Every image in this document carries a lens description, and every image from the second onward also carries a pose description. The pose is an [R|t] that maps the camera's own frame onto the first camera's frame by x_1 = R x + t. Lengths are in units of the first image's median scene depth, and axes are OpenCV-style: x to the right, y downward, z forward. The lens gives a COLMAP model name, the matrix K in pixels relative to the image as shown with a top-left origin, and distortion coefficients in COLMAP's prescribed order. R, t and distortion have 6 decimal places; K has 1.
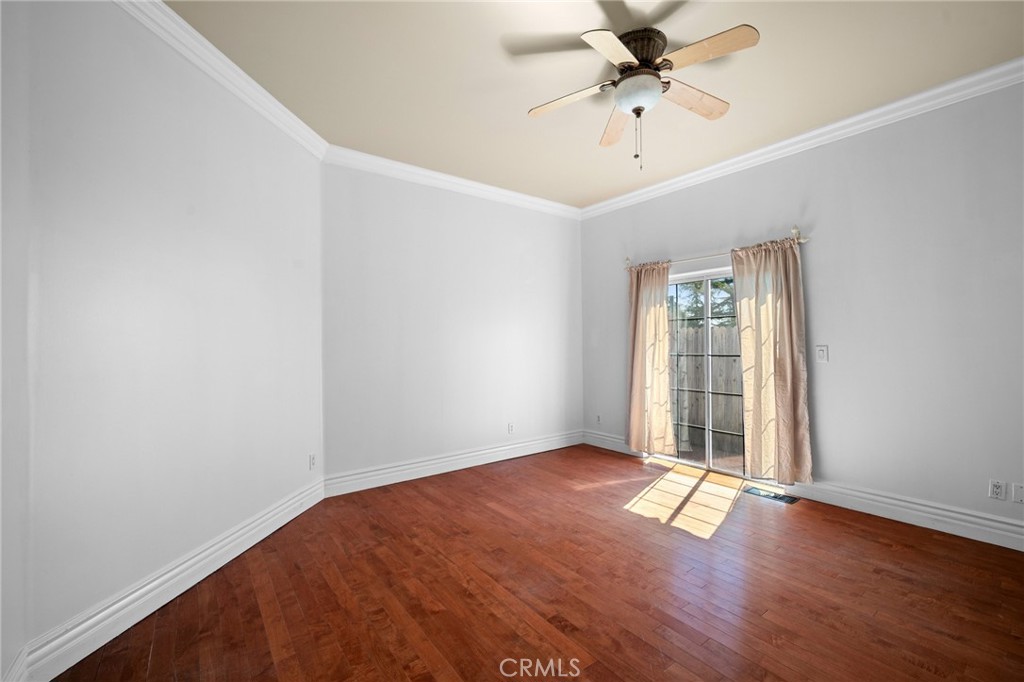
lens RADIAL K [[443.5, 0, 514.0], [0, 443.5, 342.5], [0, 0, 1]] dist [0.000861, -0.000051]
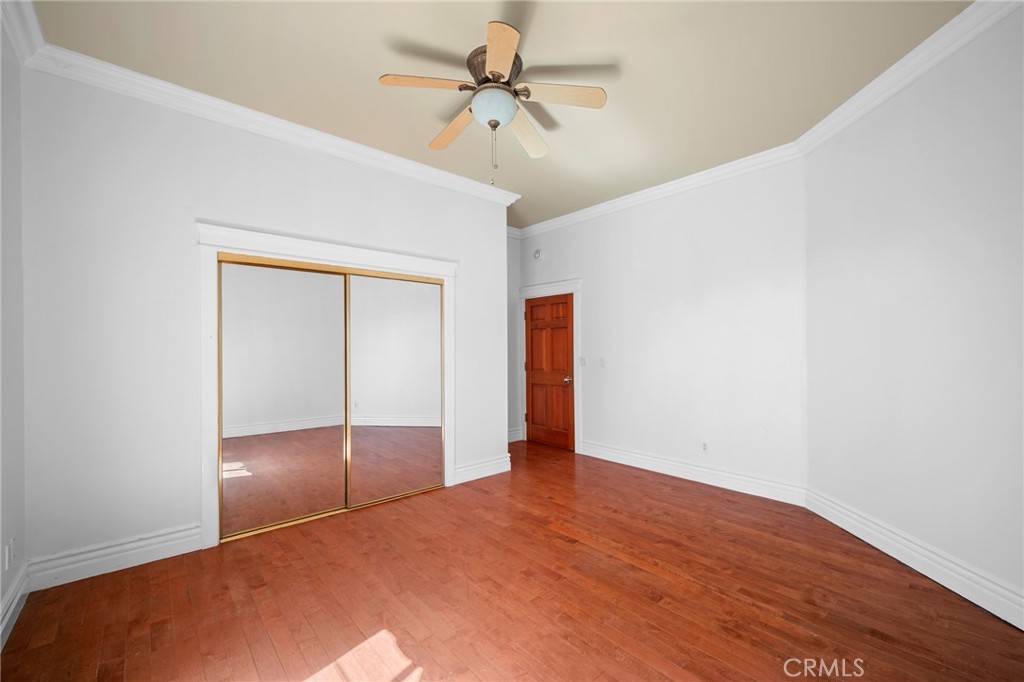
lens RADIAL K [[443.5, 0, 513.0], [0, 443.5, 343.9], [0, 0, 1]] dist [0.000861, -0.000051]
pose [[-0.997394, 0.016306, -0.070275, 0.327396], [0.017164, 0.999785, -0.011622, -0.005333], [0.070071, -0.012798, -0.997460, 2.103042]]
